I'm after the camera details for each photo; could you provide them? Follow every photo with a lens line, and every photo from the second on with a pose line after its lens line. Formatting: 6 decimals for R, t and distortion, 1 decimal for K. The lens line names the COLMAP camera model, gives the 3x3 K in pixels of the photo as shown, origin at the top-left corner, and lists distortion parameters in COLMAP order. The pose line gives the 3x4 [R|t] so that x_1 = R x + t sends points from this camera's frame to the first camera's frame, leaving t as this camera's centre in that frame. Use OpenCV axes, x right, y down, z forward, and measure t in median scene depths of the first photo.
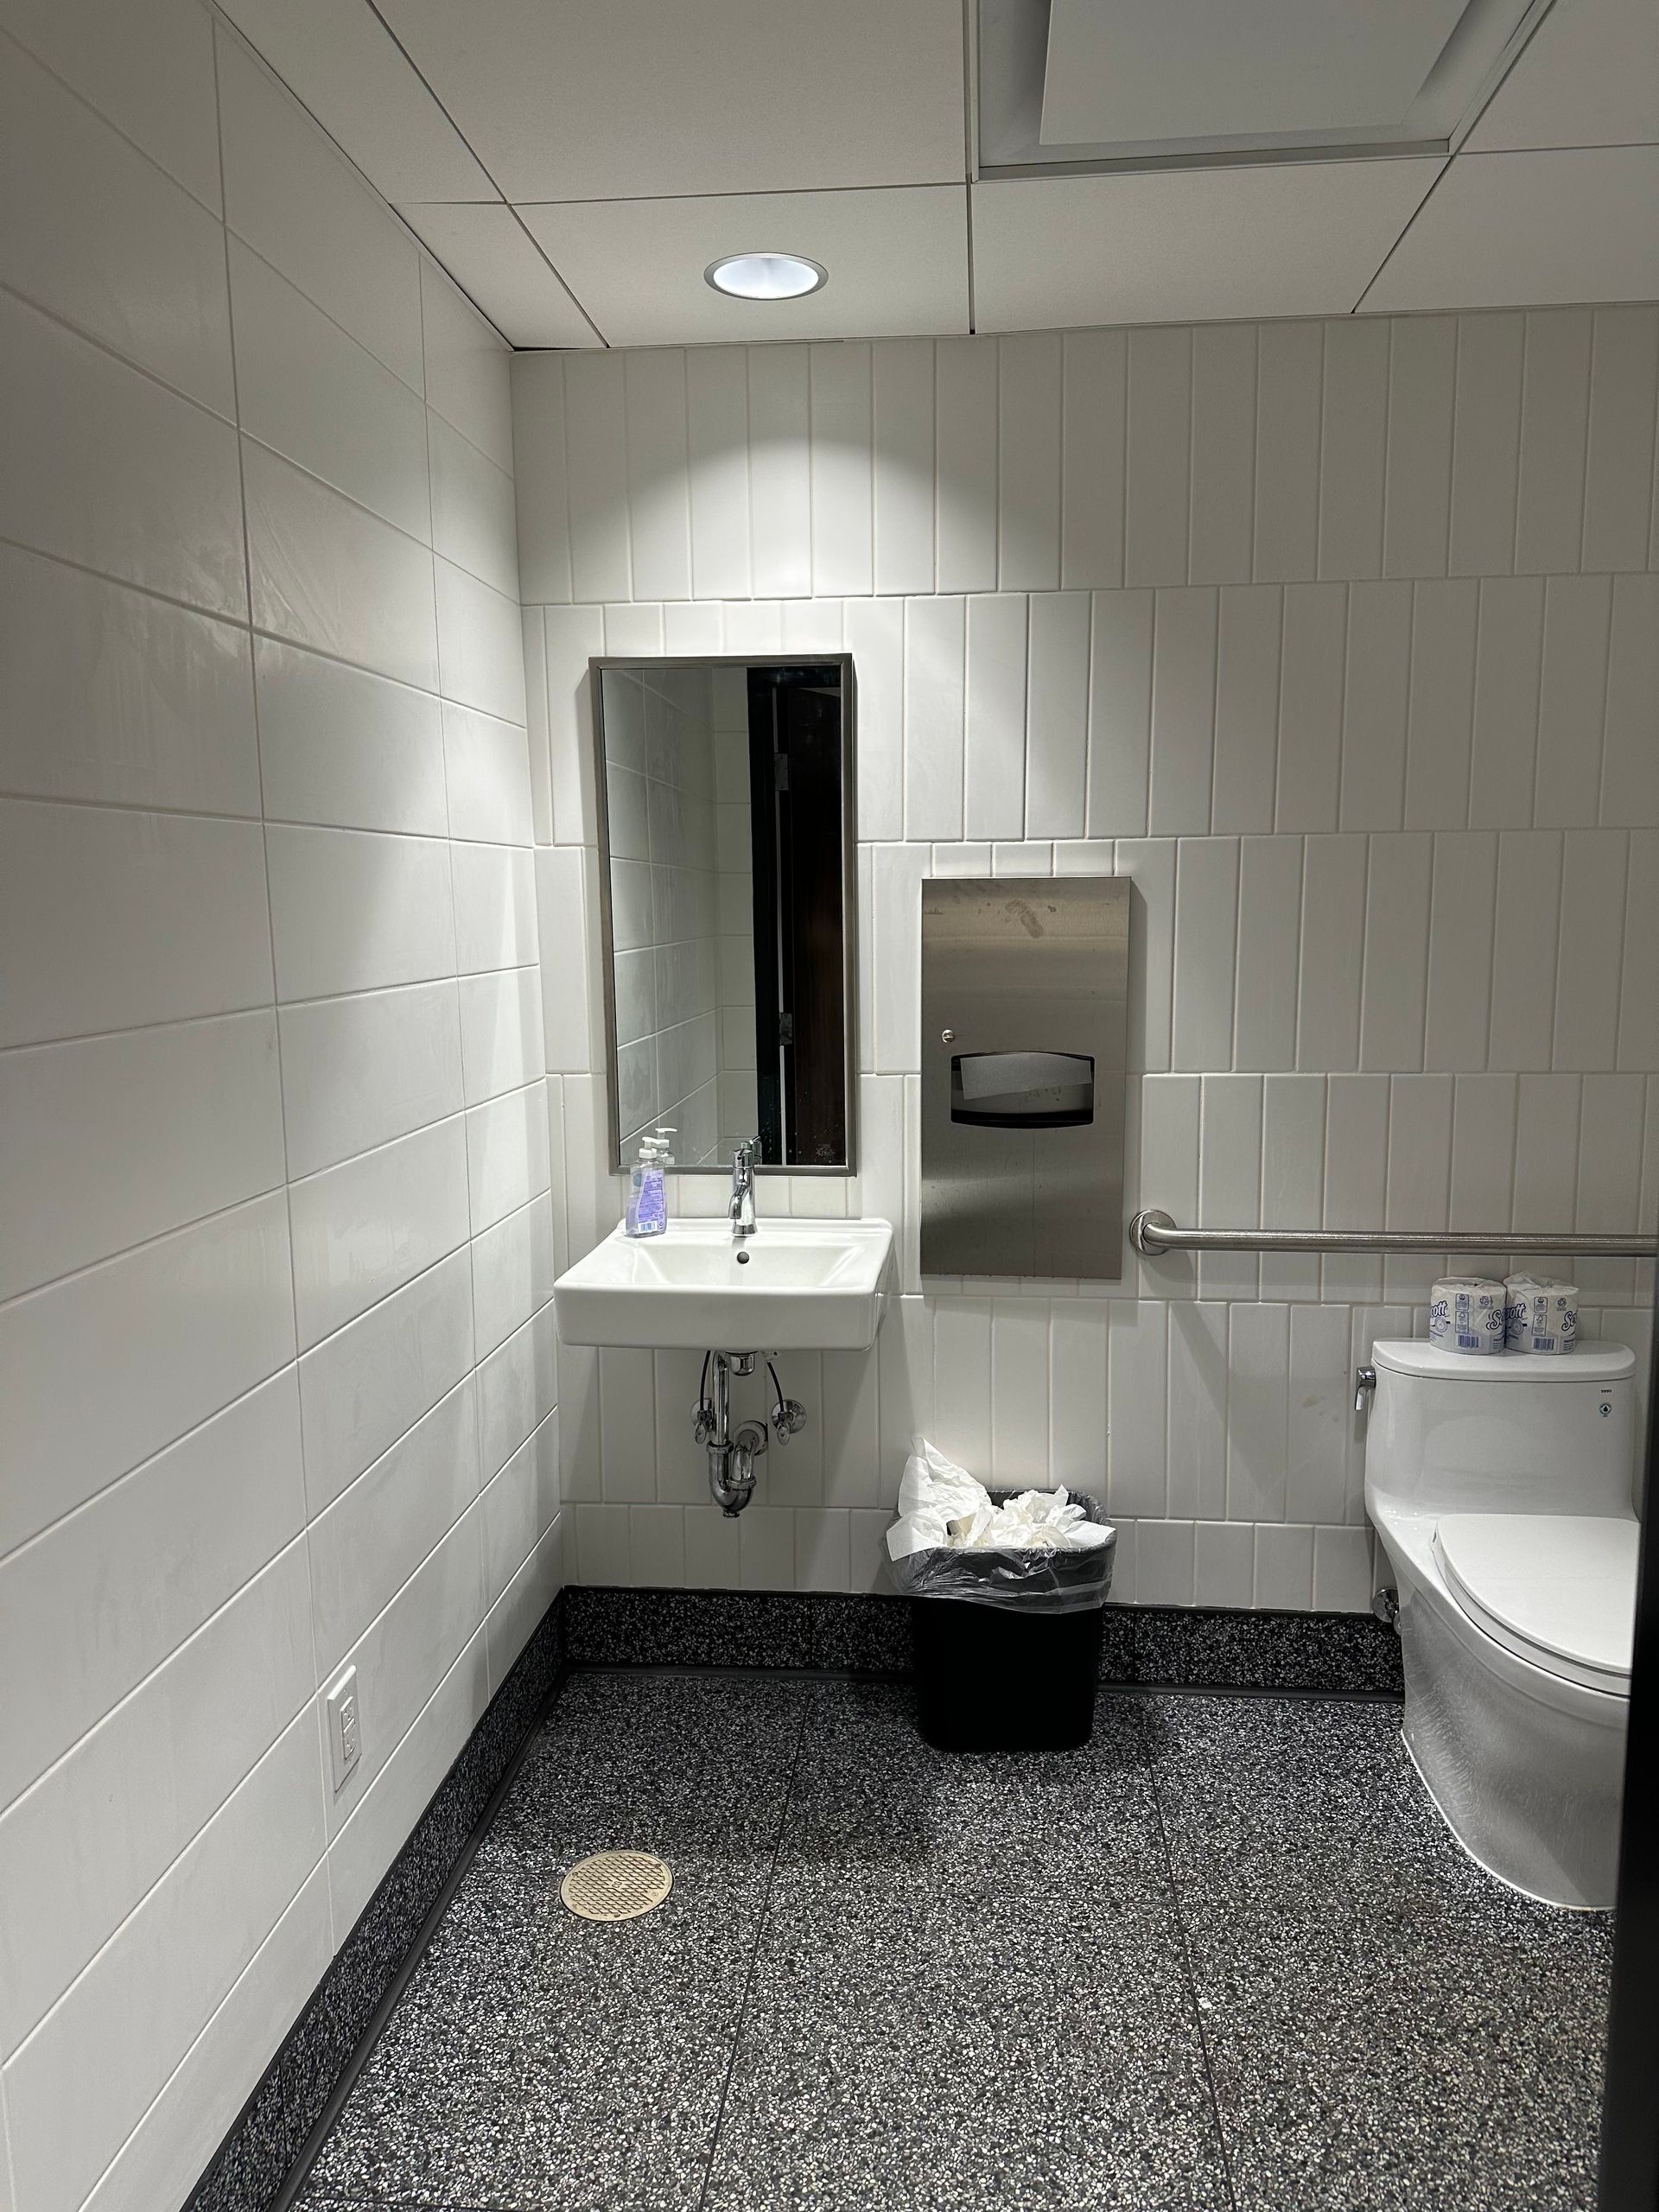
lens RADIAL K [[1575.1, 0, 830.4], [0, 1575.1, 1109.9], [0, 0, 1]] dist [0.015655, -0.016415]
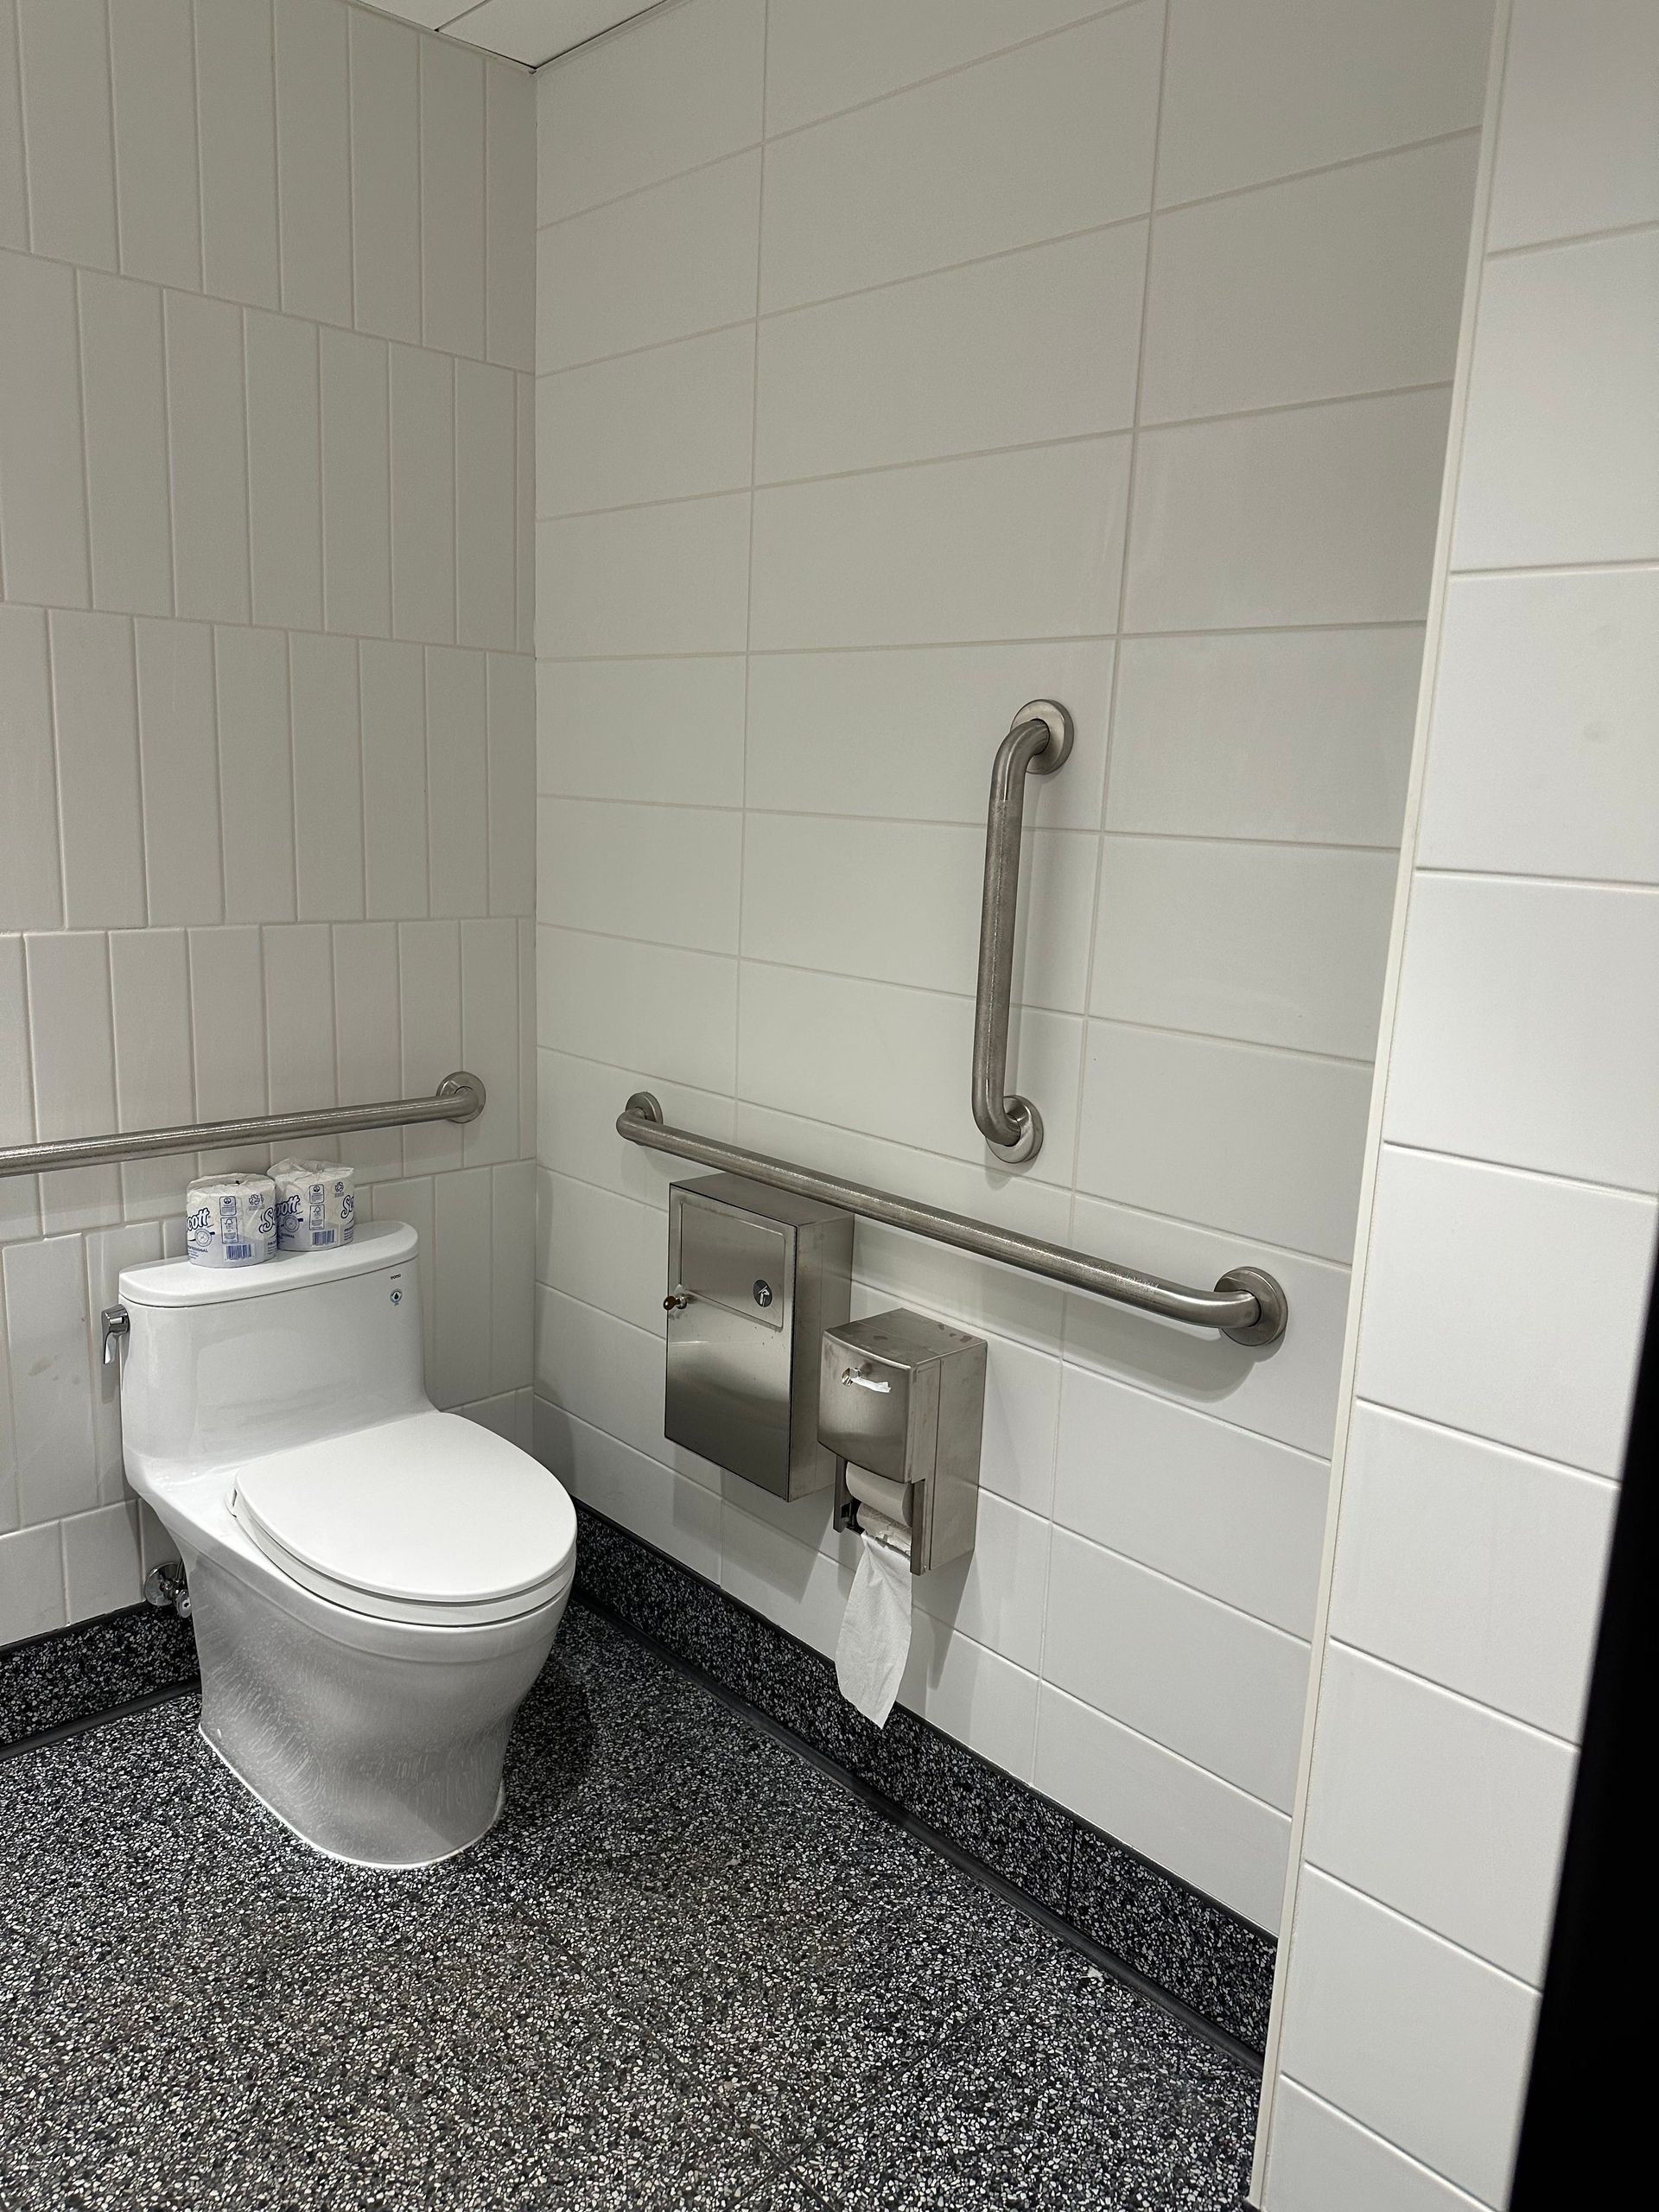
lens RADIAL K [[1575.1, 0, 841.6], [0, 1575.1, 1093.1], [0, 0, 1]] dist [0.015655, -0.016415]
pose [[0.653109, -0.116893, 0.748188, 0.000976], [0.060199, 0.992902, 0.102577, -0.001697], [-0.754867, -0.021954, 0.655510, 0.220513]]
